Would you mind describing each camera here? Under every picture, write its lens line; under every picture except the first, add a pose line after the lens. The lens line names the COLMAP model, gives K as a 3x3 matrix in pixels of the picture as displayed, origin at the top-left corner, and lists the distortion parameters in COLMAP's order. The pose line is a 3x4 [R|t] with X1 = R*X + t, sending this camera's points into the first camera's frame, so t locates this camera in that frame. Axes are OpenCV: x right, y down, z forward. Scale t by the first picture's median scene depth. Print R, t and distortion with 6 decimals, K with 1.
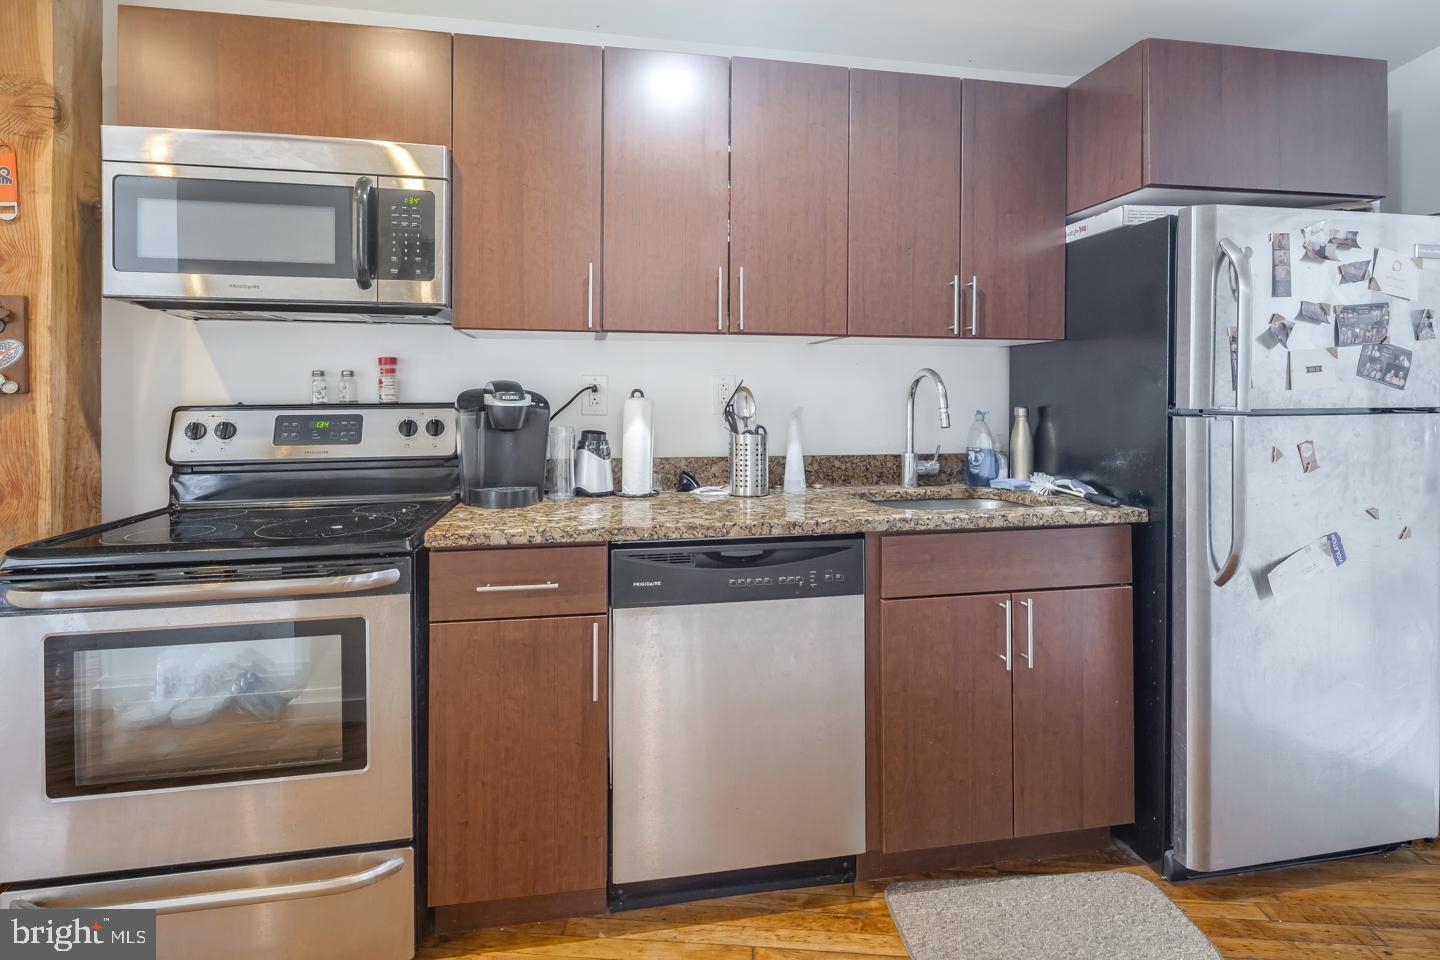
lens RADIAL K [[696.9, 0, 678.9], [0, 696.9, 398.4], [0, 0, 1]] dist [-0.001433, -0.000605]
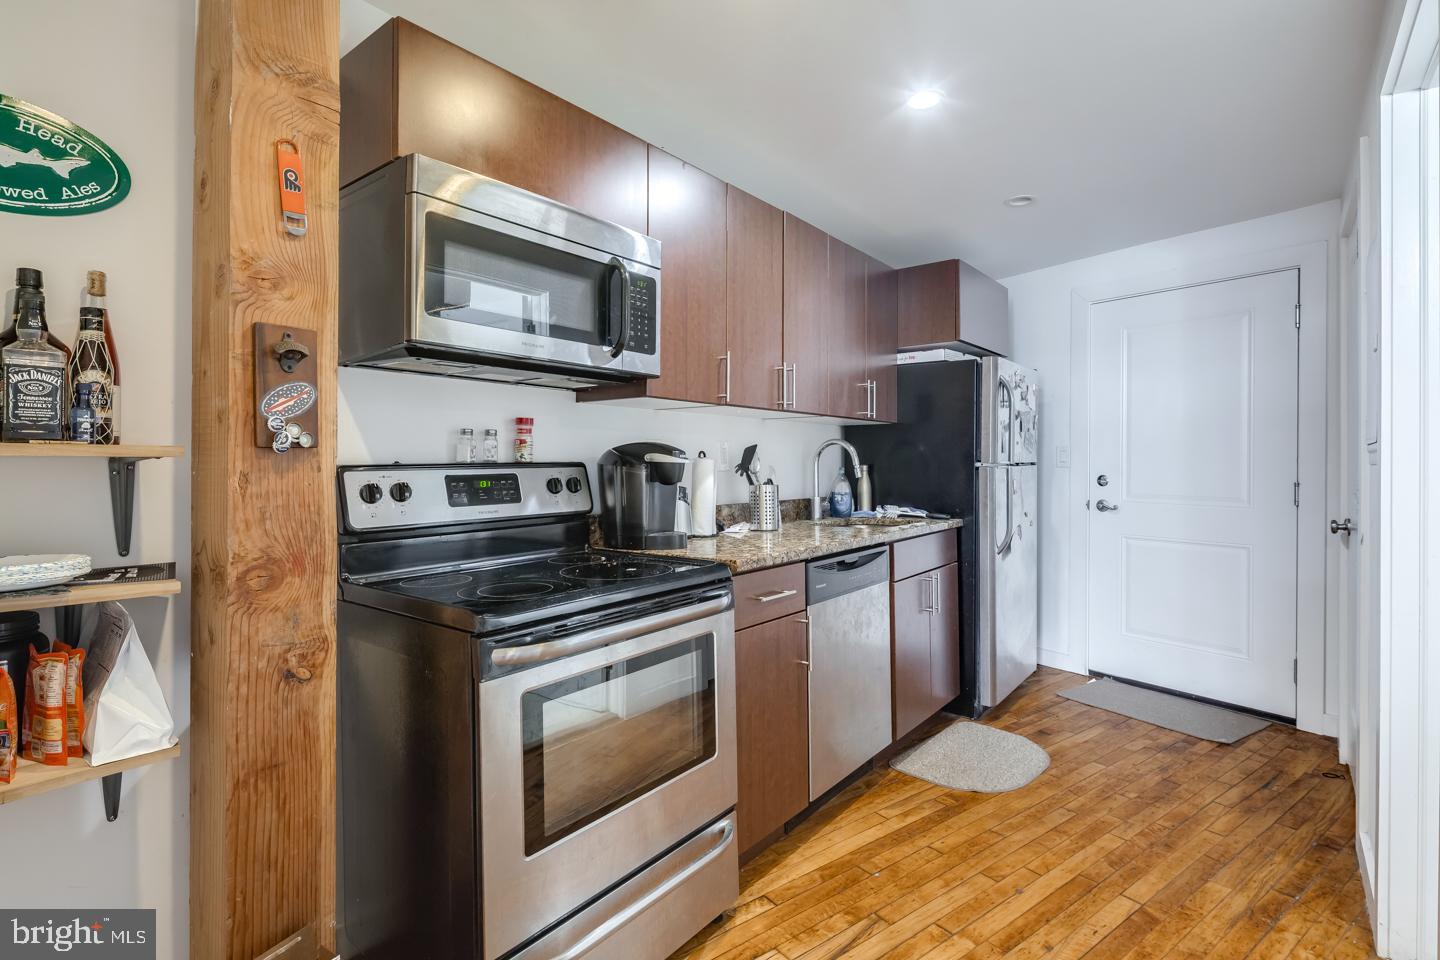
lens RADIAL K [[702.9, 0, 691.7], [0, 702.9, 465.7], [0, 0, 1]] dist [0.000510, -0.000047]
pose [[0.761656, -0.004955, 0.647963, -1.064802], [0.007747, 0.999969, -0.001460, 0.017816], [-0.647935, 0.006132, 0.761671, 0.065013]]
